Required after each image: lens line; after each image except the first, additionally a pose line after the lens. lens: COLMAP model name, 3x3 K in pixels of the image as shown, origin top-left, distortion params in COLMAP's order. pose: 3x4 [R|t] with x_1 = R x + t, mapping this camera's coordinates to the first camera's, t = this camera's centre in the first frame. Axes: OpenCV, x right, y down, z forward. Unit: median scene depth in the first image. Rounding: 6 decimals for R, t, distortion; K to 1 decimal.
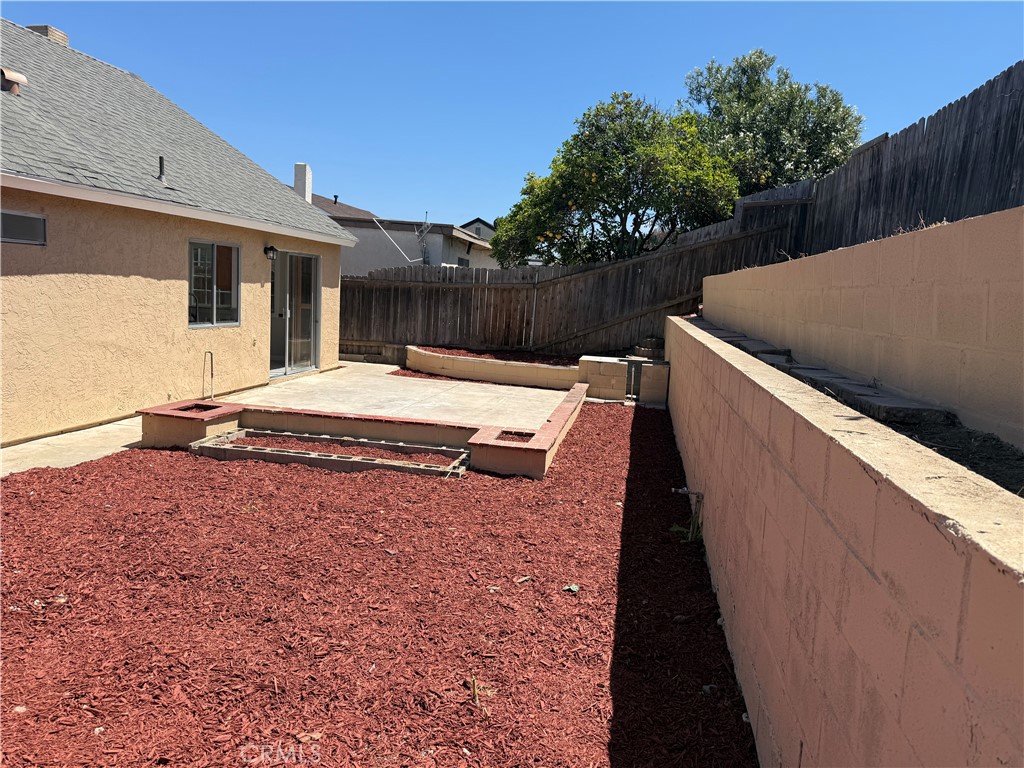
lens RADIAL K [[718.5, 0, 504.3], [0, 718.5, 392.4], [0, 0, 1]] dist [0.060879, -0.081841]
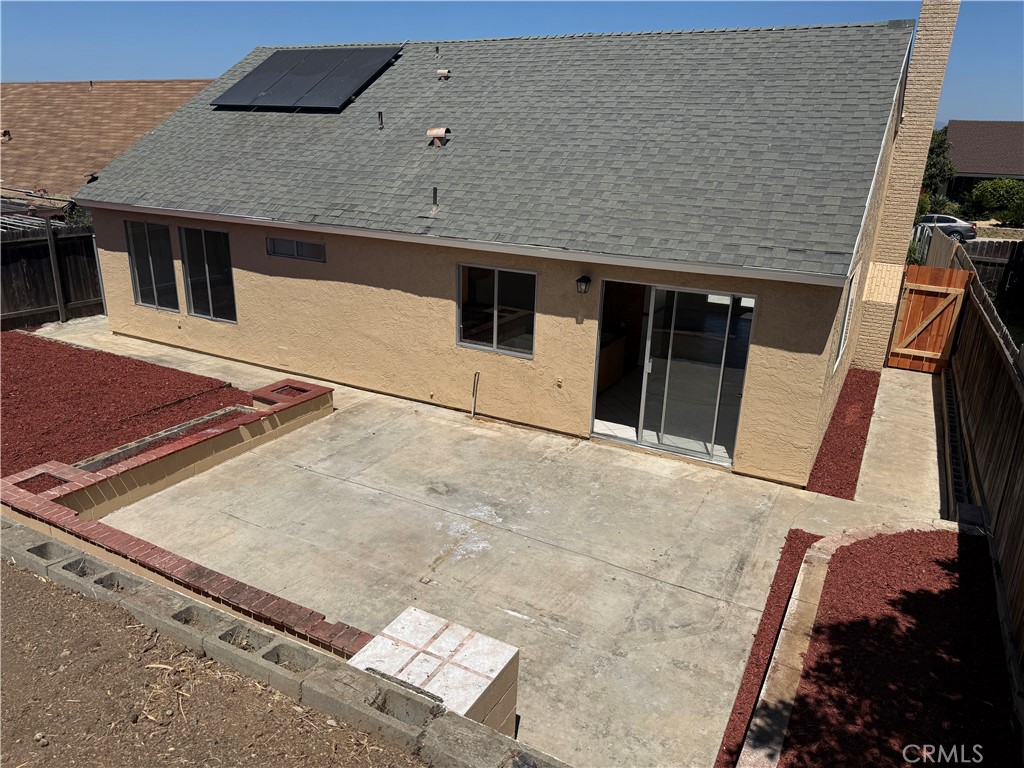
lens RADIAL K [[718.5, 0, 514.6], [0, 718.5, 384.5], [0, 0, 1]] dist [0.060879, -0.081841]
pose [[-0.295773, 0.250029, -0.921957, 0.734578], [-0.177715, 0.933887, 0.310277, -0.520358], [0.938582, 0.255617, -0.231785, 1.852313]]
